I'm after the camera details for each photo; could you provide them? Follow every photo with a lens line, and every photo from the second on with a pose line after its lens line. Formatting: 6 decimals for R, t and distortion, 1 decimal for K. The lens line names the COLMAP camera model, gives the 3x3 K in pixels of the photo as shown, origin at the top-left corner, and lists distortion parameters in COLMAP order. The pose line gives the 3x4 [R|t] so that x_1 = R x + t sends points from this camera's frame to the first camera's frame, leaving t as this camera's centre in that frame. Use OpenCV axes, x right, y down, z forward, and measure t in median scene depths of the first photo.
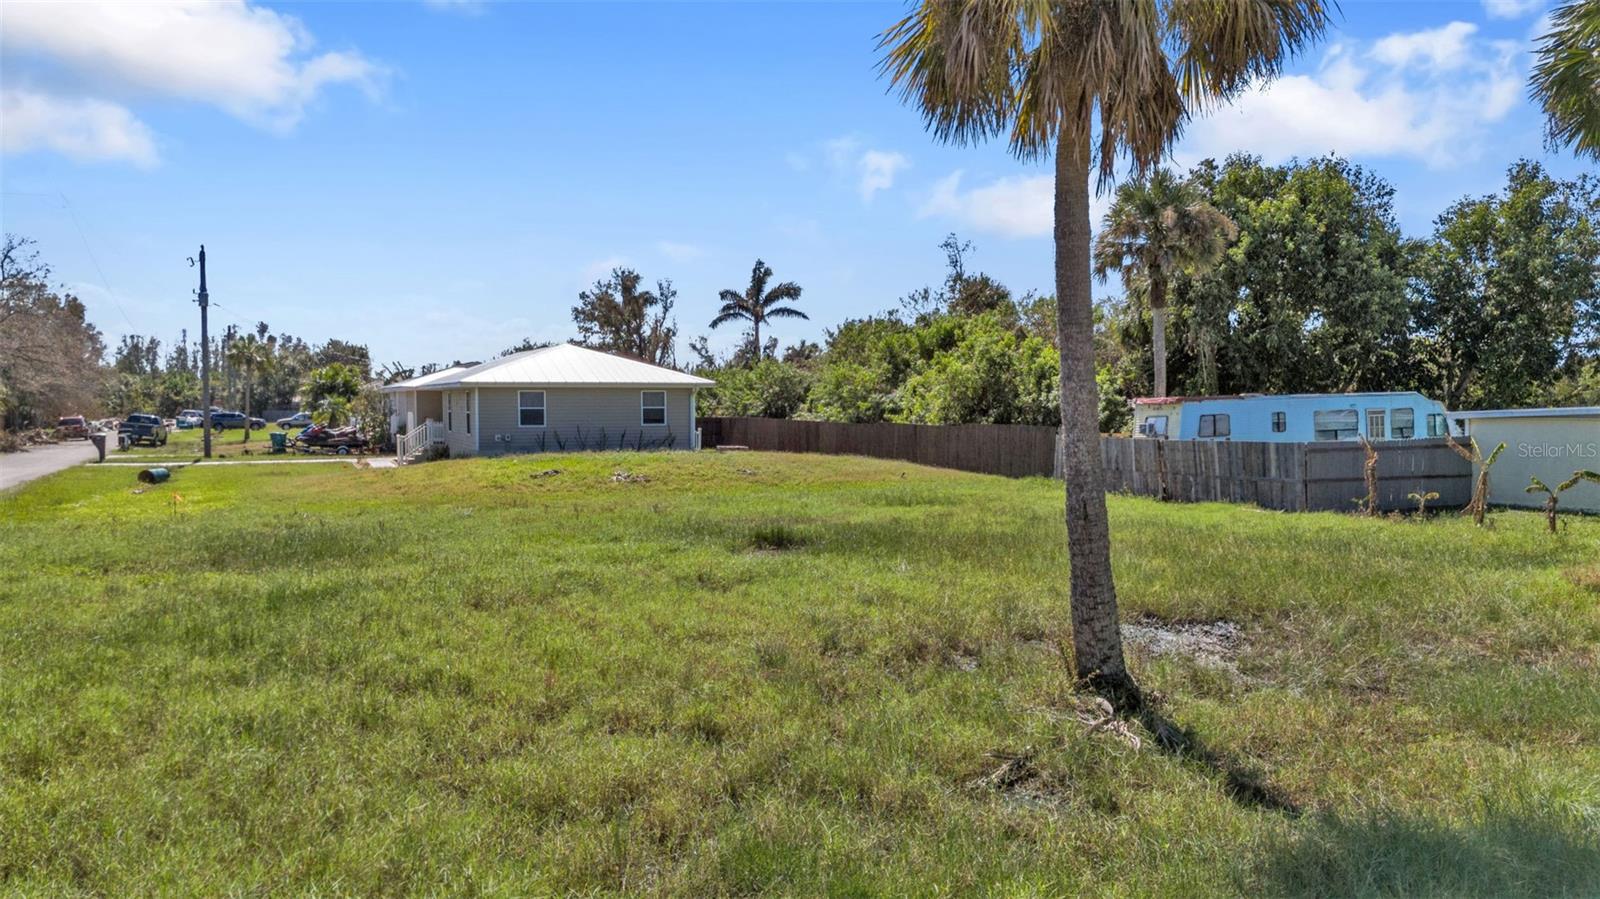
lens RADIAL K [[1175.4, 0, 798.9], [0, 1175.4, 454.3], [0, 0, 1]] dist [0.064144, -0.054155]
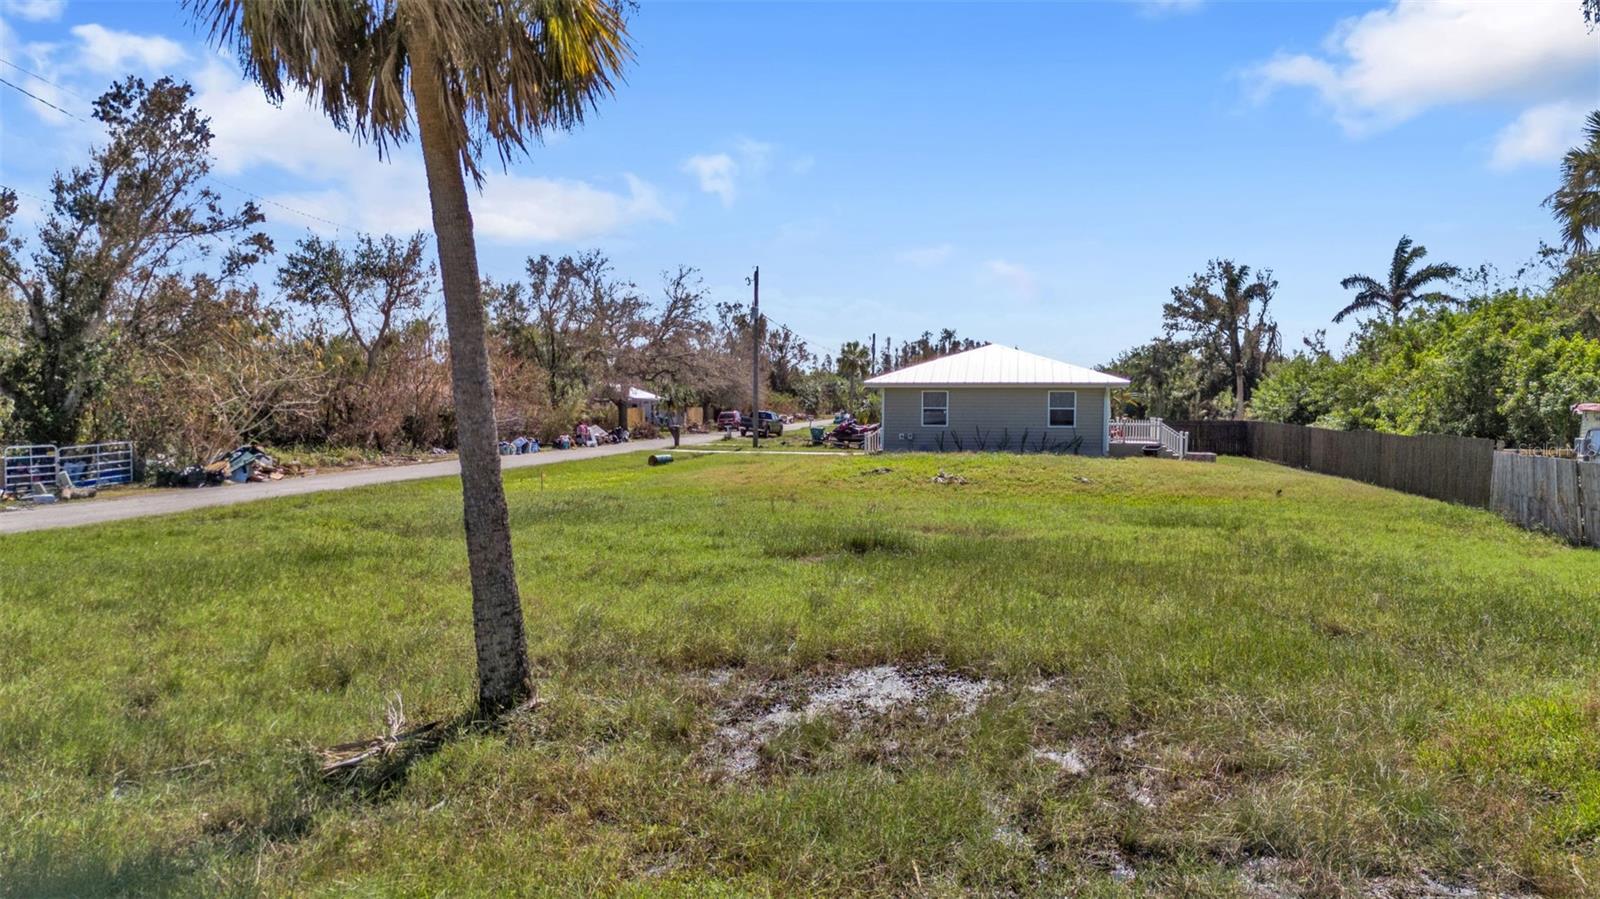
lens RADIAL K [[1175.4, 0, 798.9], [0, 1175.4, 454.3], [0, 0, 1]] dist [0.064144, -0.054155]
pose [[0.816904, 0.035046, -0.575708, 0.242158], [-0.035148, 0.999322, 0.010959, -0.005497], [0.575701, 0.011283, 0.817582, 0.093950]]
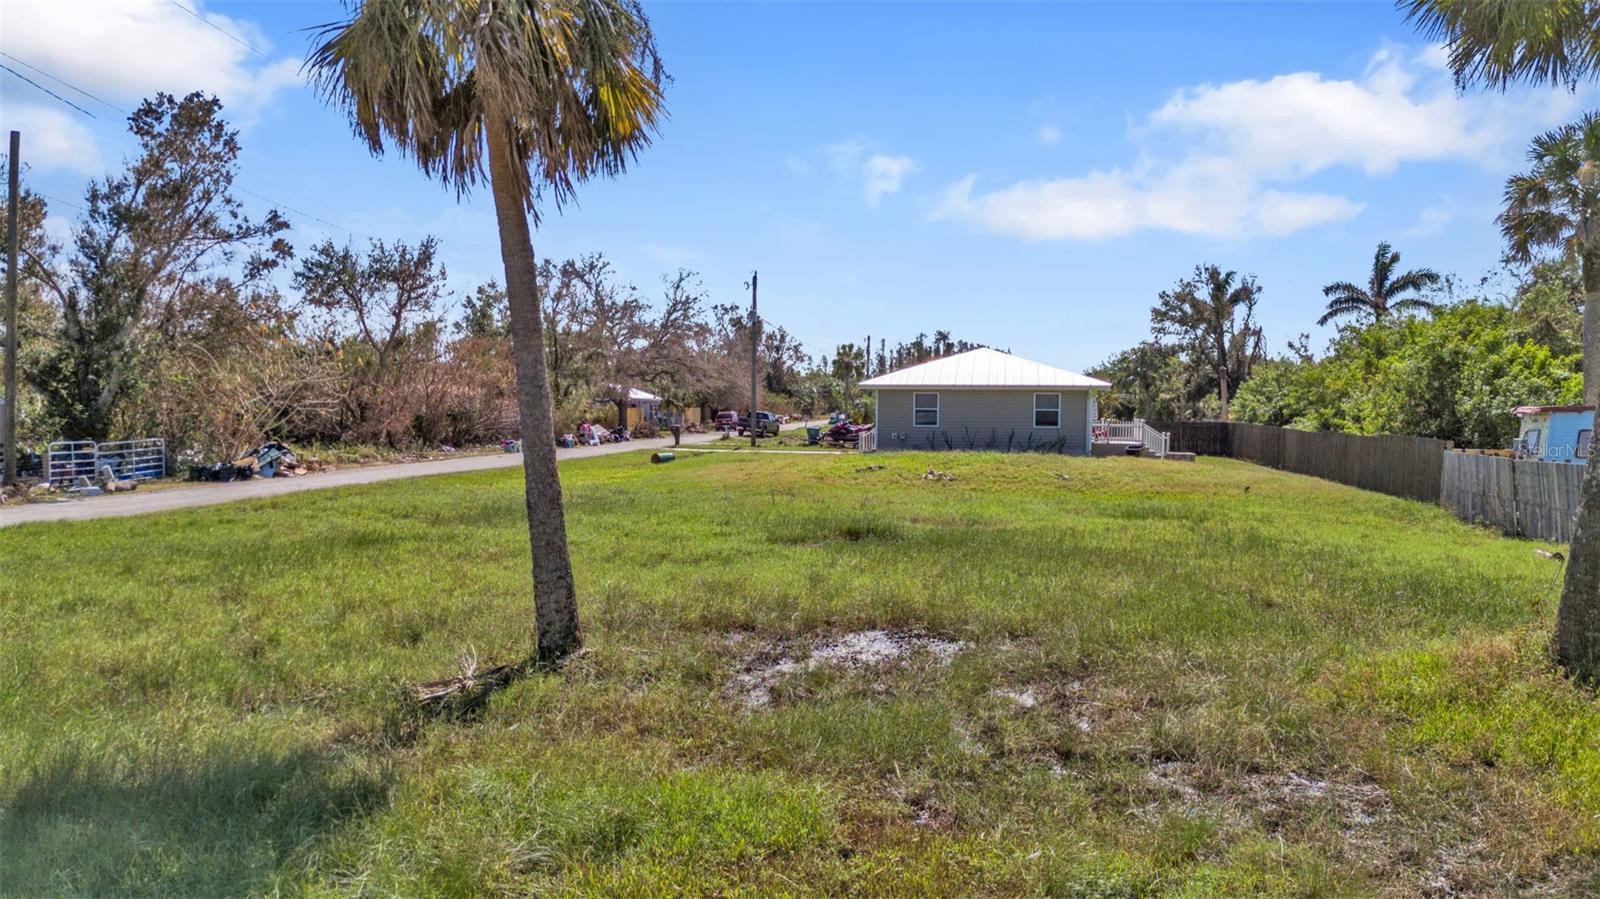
lens RADIAL K [[1175.4, 0, 798.9], [0, 1175.4, 454.3], [0, 0, 1]] dist [0.064144, -0.054155]
pose [[0.819342, 0.037218, -0.572096, 0.266046], [-0.038251, 0.999216, 0.010222, -0.003978], [0.572028, 0.013508, 0.820123, 0.056324]]
